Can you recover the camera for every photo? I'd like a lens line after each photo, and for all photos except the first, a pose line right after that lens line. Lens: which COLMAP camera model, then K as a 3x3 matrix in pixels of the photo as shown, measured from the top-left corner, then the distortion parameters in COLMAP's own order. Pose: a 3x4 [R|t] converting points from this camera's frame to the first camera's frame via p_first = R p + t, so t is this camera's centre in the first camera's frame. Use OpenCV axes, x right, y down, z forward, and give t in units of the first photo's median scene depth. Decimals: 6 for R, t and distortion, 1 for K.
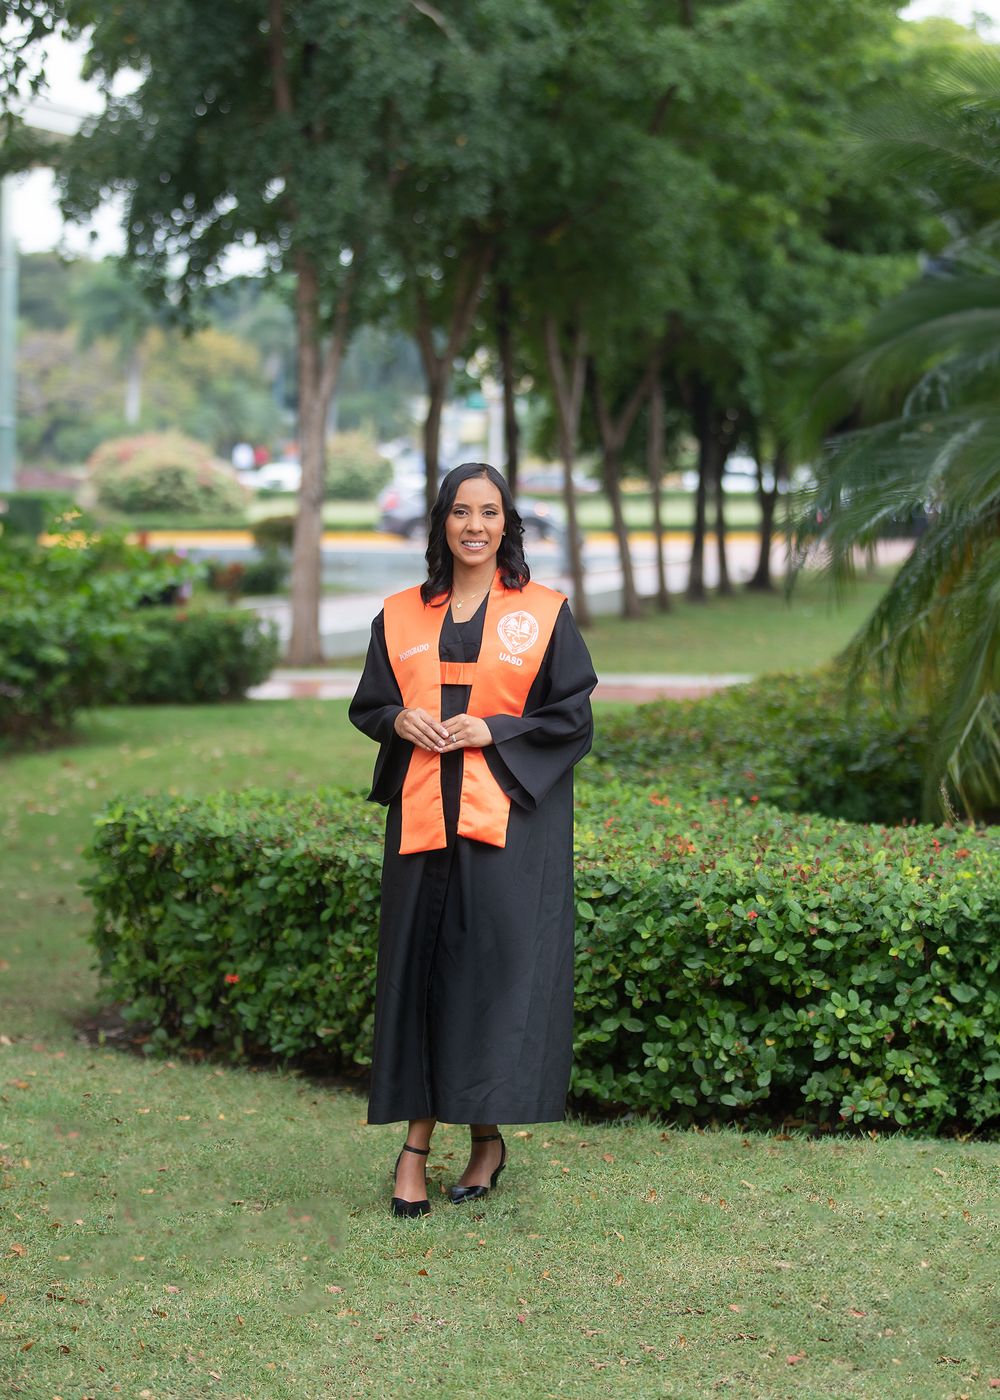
lens RADIAL K [[3855.9, 0, 487.7], [0, 3855.9, 695.9], [0, 0, 1]] dist [0.032828, 0.000000]
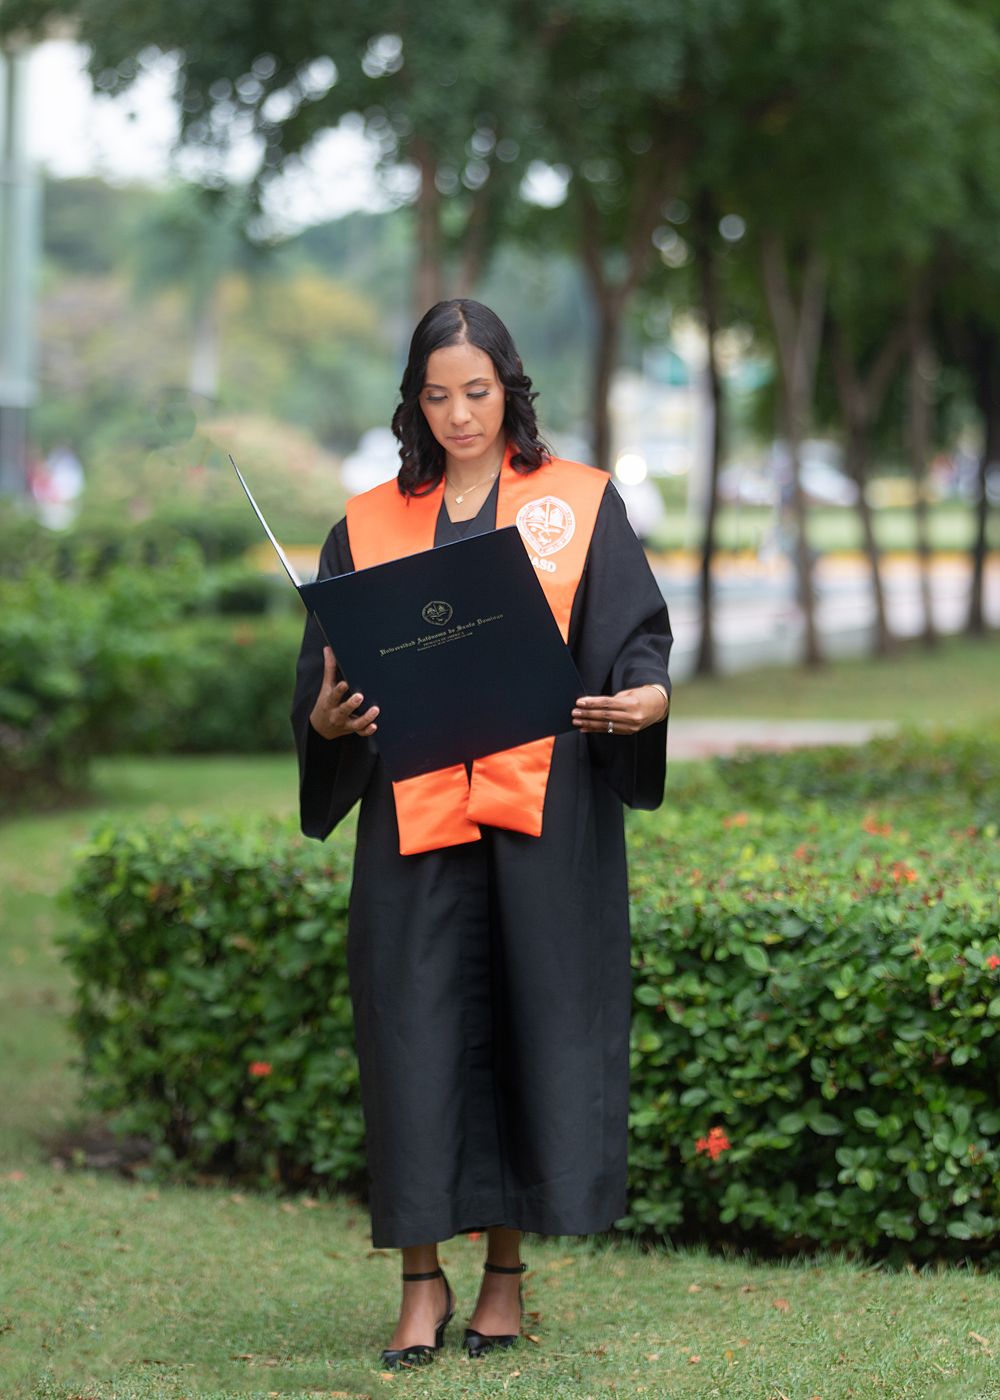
lens RADIAL K [[5336.6, 0, 506.8], [0, 5336.6, 703.6], [0, 0, 1]] dist [-0.012044, 0.000000]
pose [[0.999334, 0.005065, -0.036126, 0.012600], [-0.005717, 0.999822, -0.017978, 0.022973], [0.036029, 0.018172, 0.999186, 0.029517]]
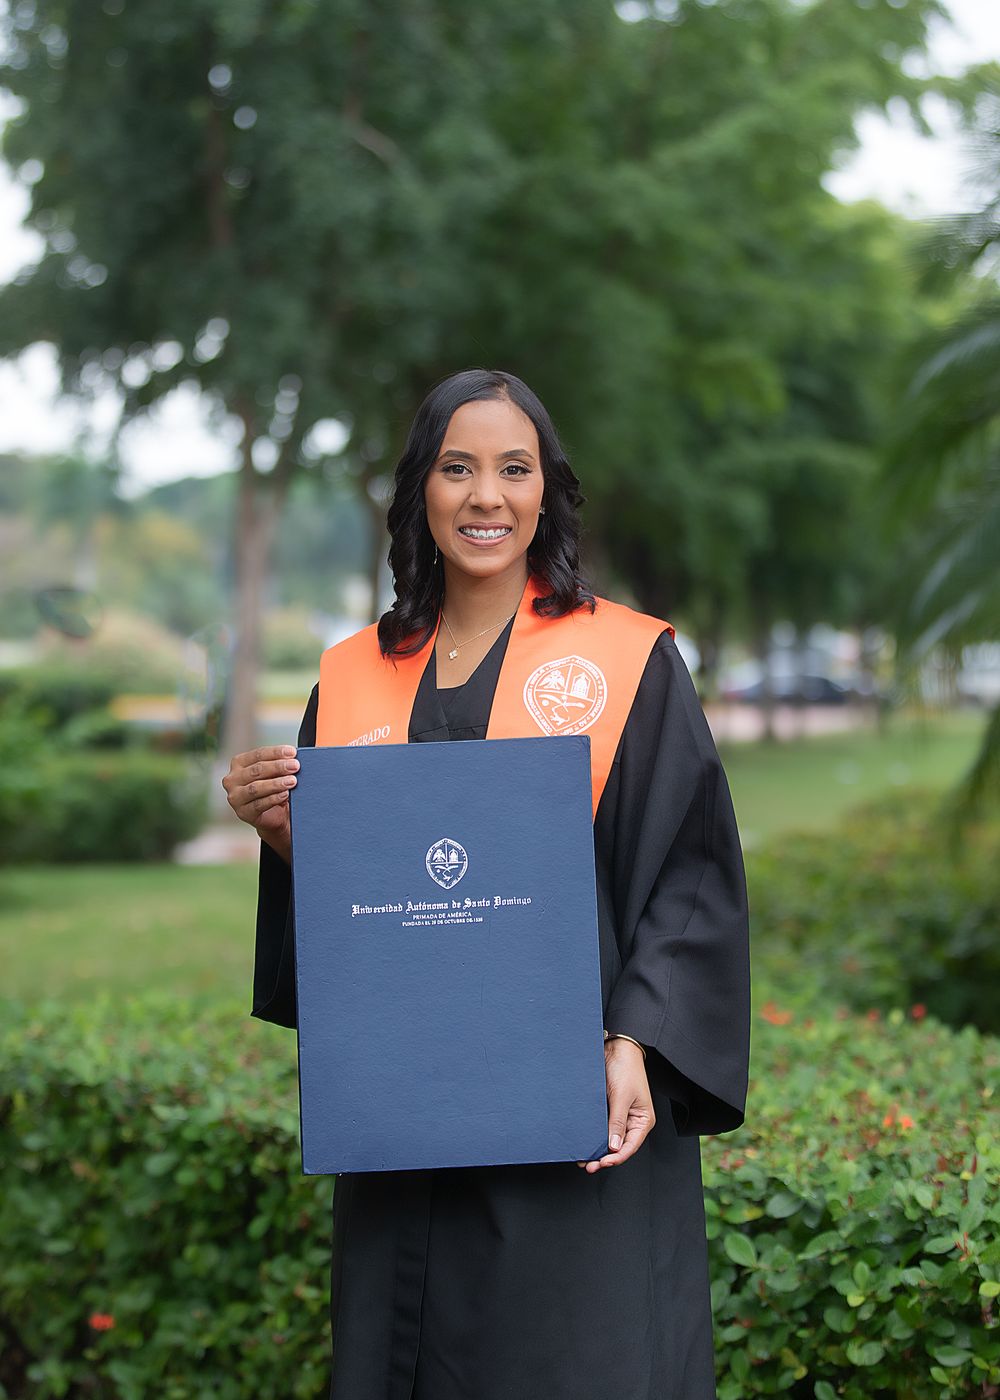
lens RADIAL K [[3441.6, 0, 510.9], [0, 3441.6, 702.4], [0, 0, 1]] dist [0.078948, 0.000000]
pose [[0.999571, 0.002171, 0.029208, -0.017513], [-0.000821, 0.998934, -0.046143, 0.001312], [-0.029277, 0.046100, 0.998508, 0.434126]]
